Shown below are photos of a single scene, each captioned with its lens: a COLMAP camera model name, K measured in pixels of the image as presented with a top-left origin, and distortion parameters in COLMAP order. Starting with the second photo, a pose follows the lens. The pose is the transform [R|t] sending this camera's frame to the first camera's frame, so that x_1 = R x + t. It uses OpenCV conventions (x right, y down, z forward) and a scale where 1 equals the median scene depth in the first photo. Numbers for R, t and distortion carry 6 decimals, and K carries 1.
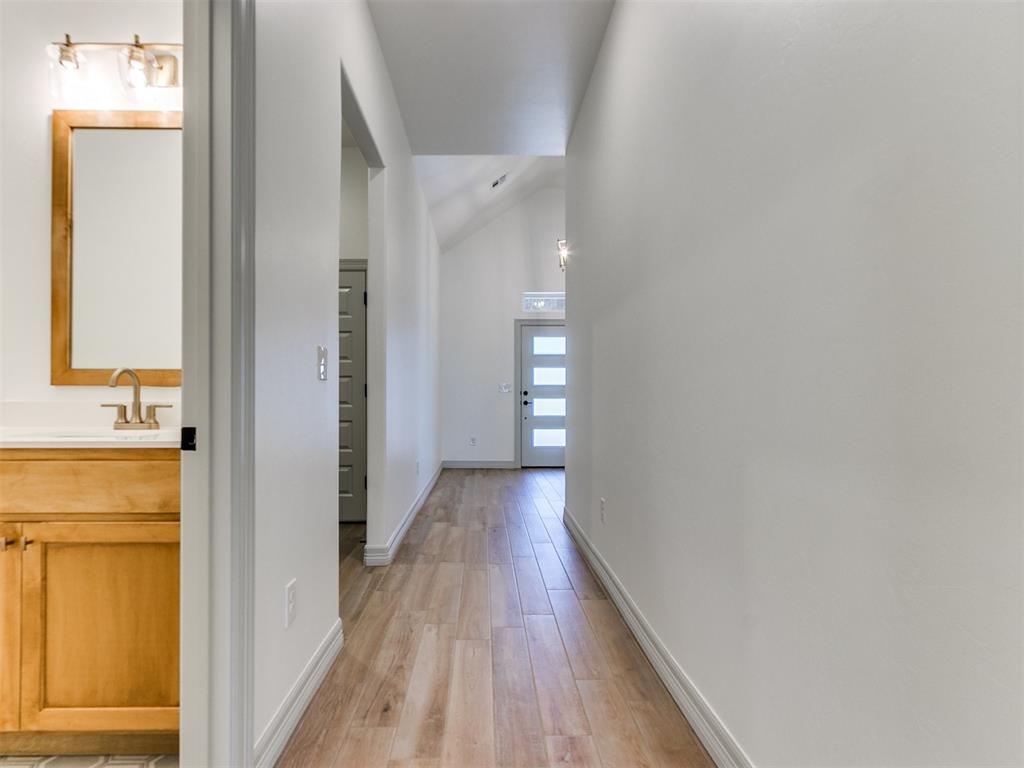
lens RADIAL K [[521.6, 0, 493.0], [0, 521.6, 394.5], [0, 0, 1]] dist [0.004253, -0.000588]
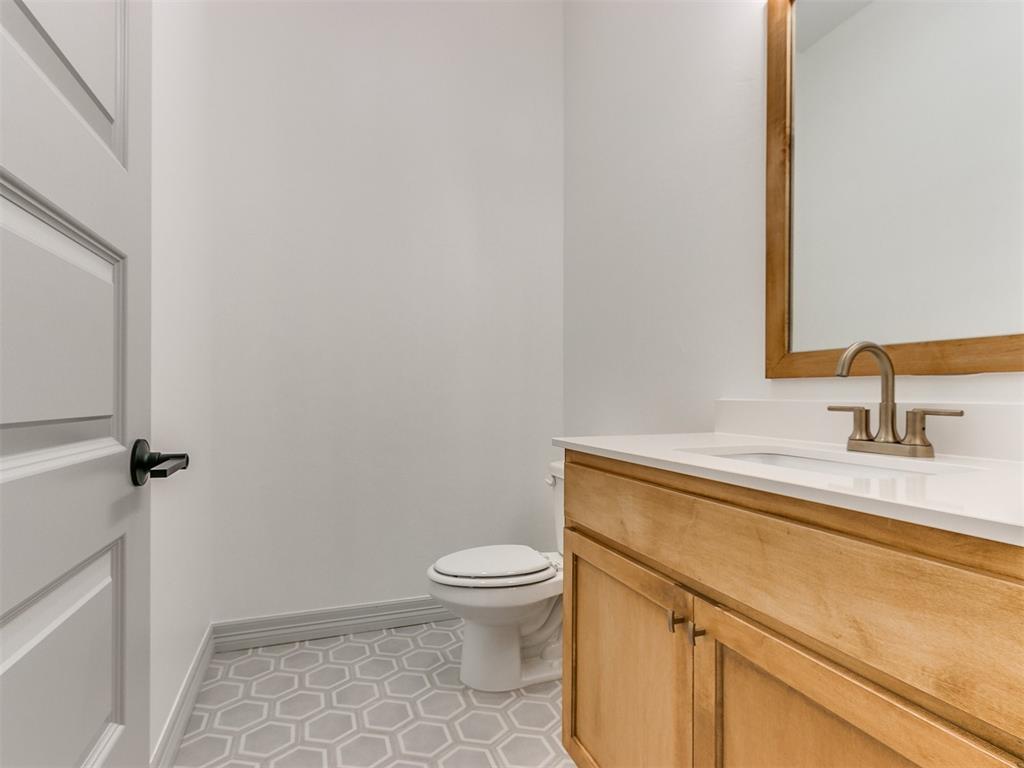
lens RADIAL K [[521.6, 0, 493.0], [0, 521.6, 394.5], [0, 0, 1]] dist [0.004253, -0.000588]
pose [[0.304131, -0.000381, -0.952630, -0.286576], [0.000483, 1.000000, -0.000246, 0.004655], [0.952630, -0.000386, 0.304131, 0.440572]]
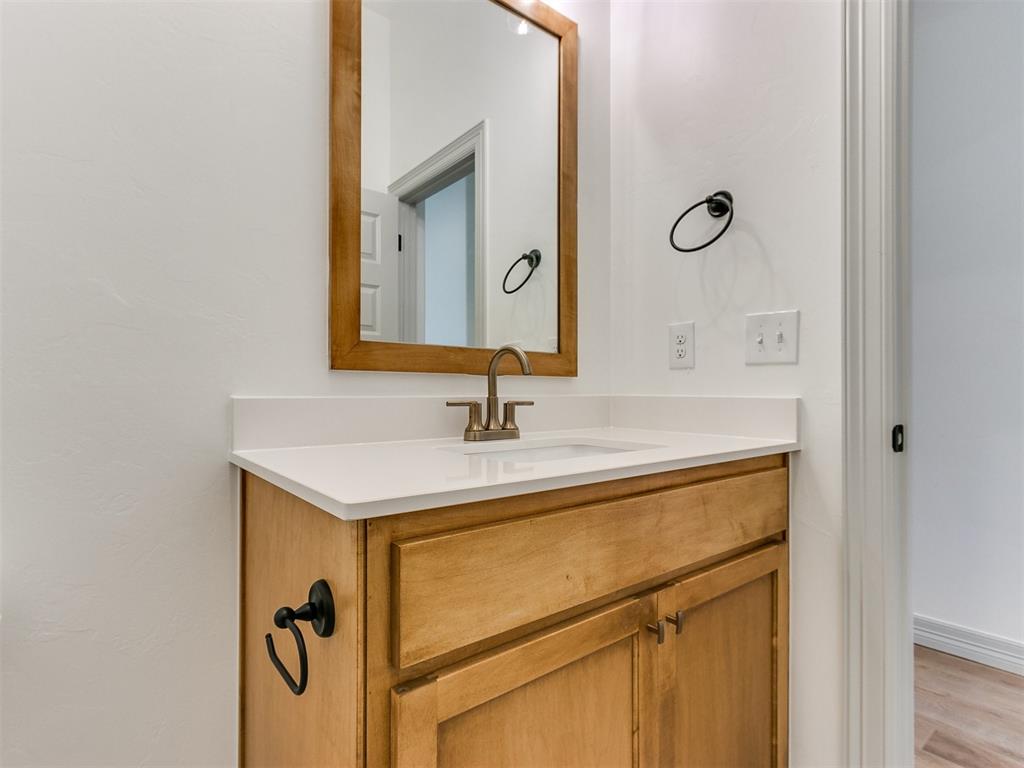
lens RADIAL K [[521.6, 0, 493.0], [0, 521.6, 394.5], [0, 0, 1]] dist [0.004253, -0.000588]
pose [[0.801262, -0.004620, 0.598296, -1.076461], [-0.000936, 0.999959, 0.008976, 0.004206], [-0.598313, -0.007753, 0.801225, 0.470003]]
